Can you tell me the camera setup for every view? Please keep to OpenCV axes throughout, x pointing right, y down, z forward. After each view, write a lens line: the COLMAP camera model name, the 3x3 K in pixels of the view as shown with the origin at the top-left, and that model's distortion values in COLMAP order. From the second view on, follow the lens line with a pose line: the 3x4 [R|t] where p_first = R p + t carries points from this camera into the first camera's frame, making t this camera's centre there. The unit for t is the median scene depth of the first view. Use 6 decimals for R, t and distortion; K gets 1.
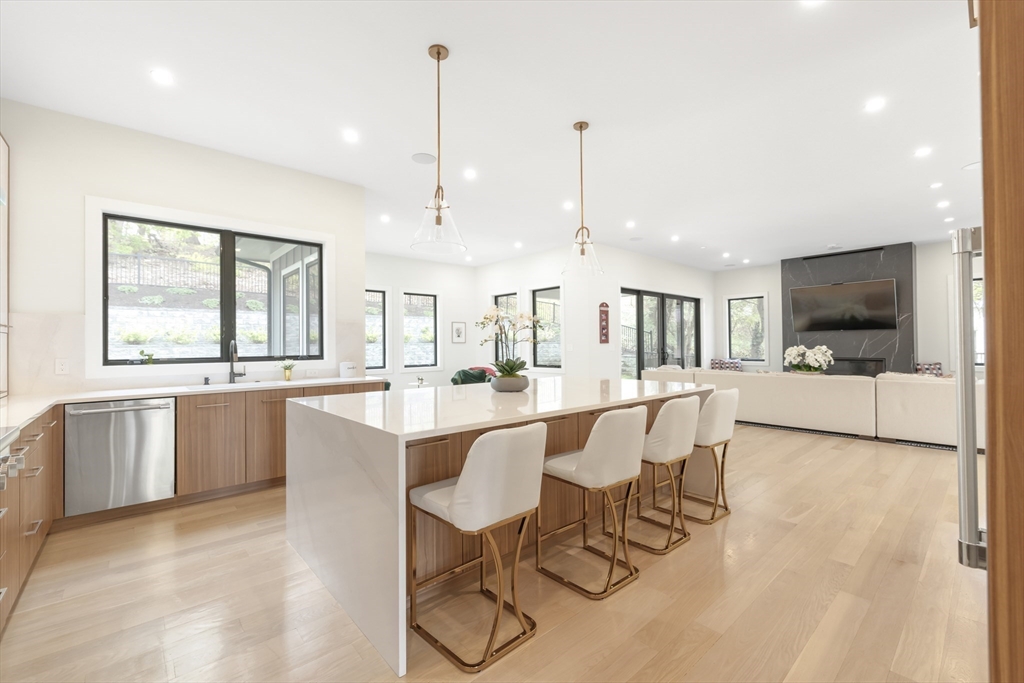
lens RADIAL K [[427.4, 0, 507.3], [0, 427.4, 347.1], [0, 0, 1]] dist [-0.003595, -0.000595]
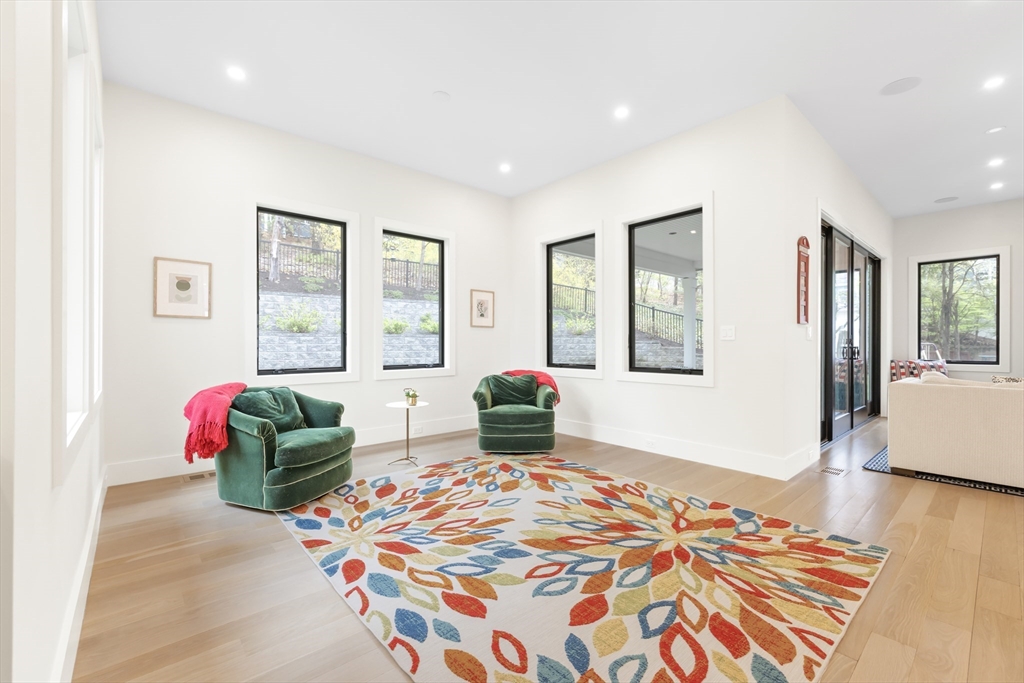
lens RADIAL K [[427.4, 0, 507.3], [0, 427.4, 347.1], [0, 0, 1]] dist [-0.003595, -0.000595]
pose [[0.999939, 0.010173, -0.004383, -0.077879], [-0.010163, 0.999945, 0.002478, 0.015377], [0.004408, -0.002433, 0.999987, 0.431130]]
